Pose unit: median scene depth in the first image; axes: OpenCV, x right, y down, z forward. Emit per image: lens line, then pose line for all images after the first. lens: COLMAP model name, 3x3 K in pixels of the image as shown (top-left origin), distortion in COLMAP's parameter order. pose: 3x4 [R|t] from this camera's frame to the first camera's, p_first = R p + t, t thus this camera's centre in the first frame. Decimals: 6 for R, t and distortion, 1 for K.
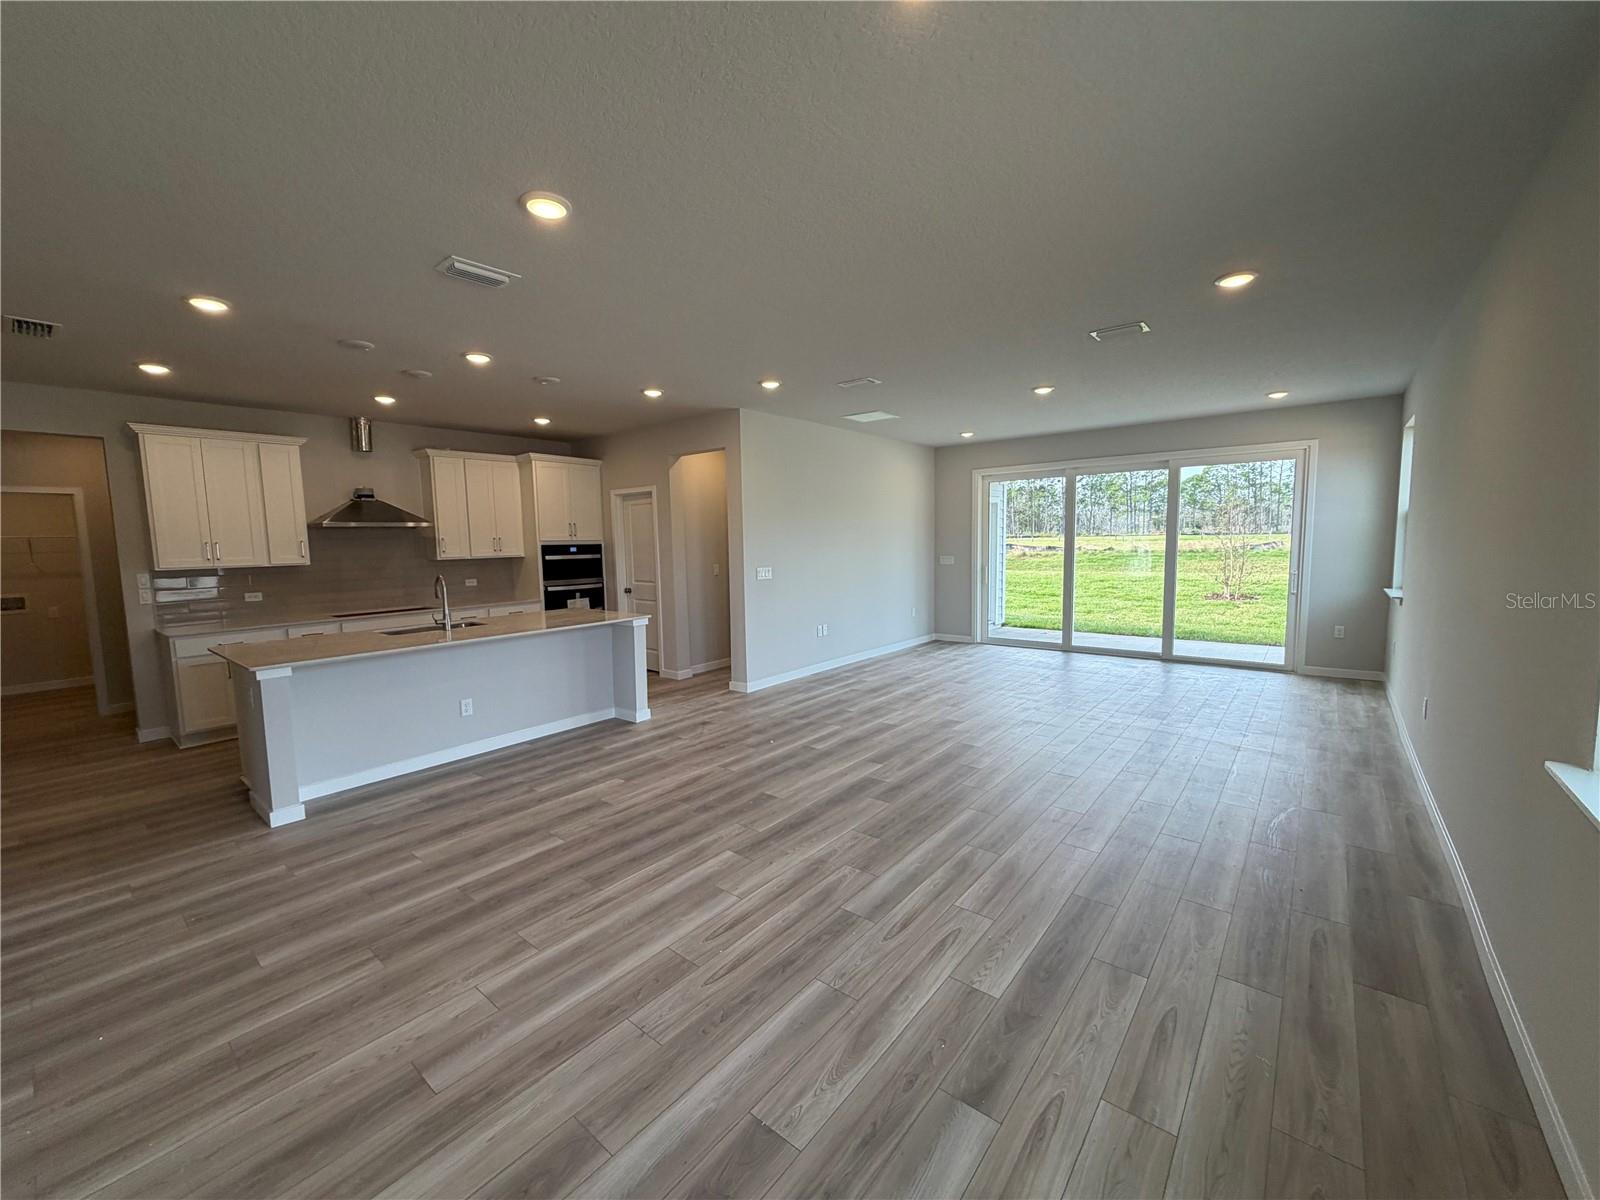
lens RADIAL K [[637.9, 0, 794.6], [0, 637.9, 596.6], [0, 0, 1]] dist [-0.000100, 0.000096]
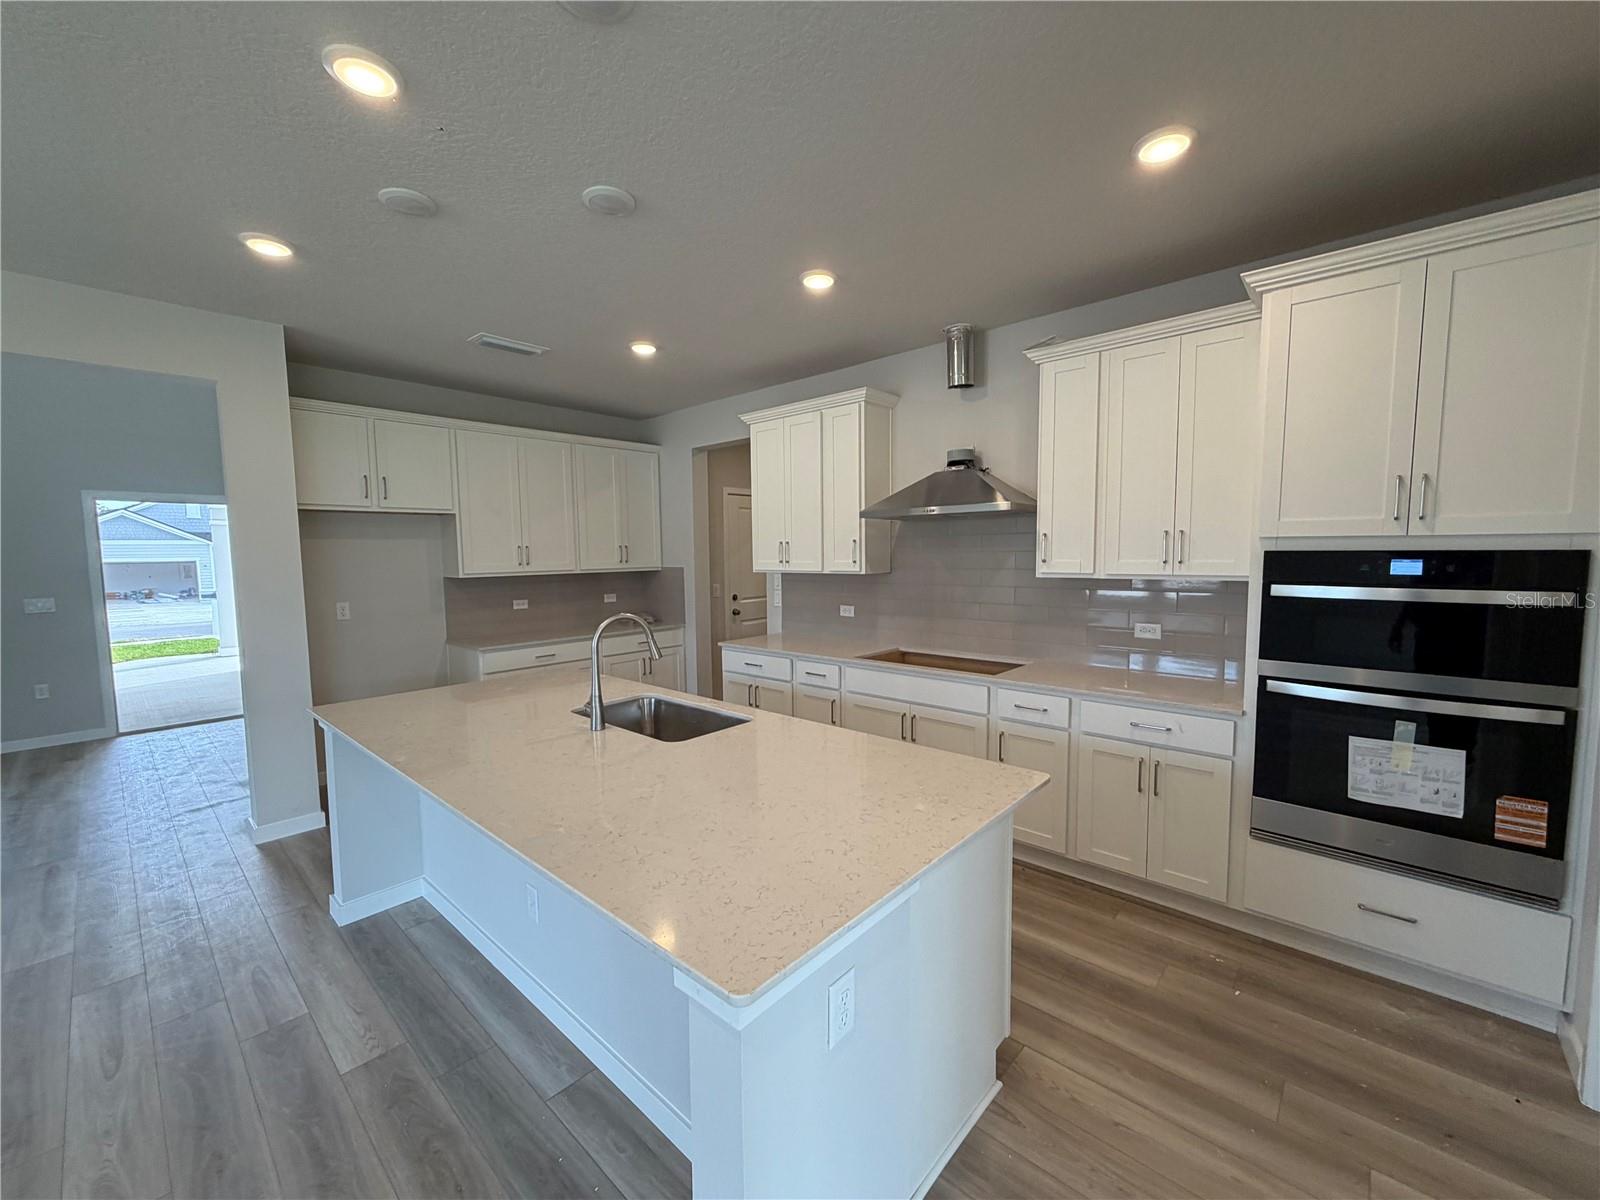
lens RADIAL K [[637.9, 0, 794.8], [0, 637.9, 603.1], [0, 0, 1]] dist [-0.000100, 0.000096]
pose [[-0.047633, 0.102174, -0.993626, -0.060917], [-0.079445, 0.991216, 0.105734, -0.076741], [0.995701, 0.083975, -0.039097, 0.854035]]
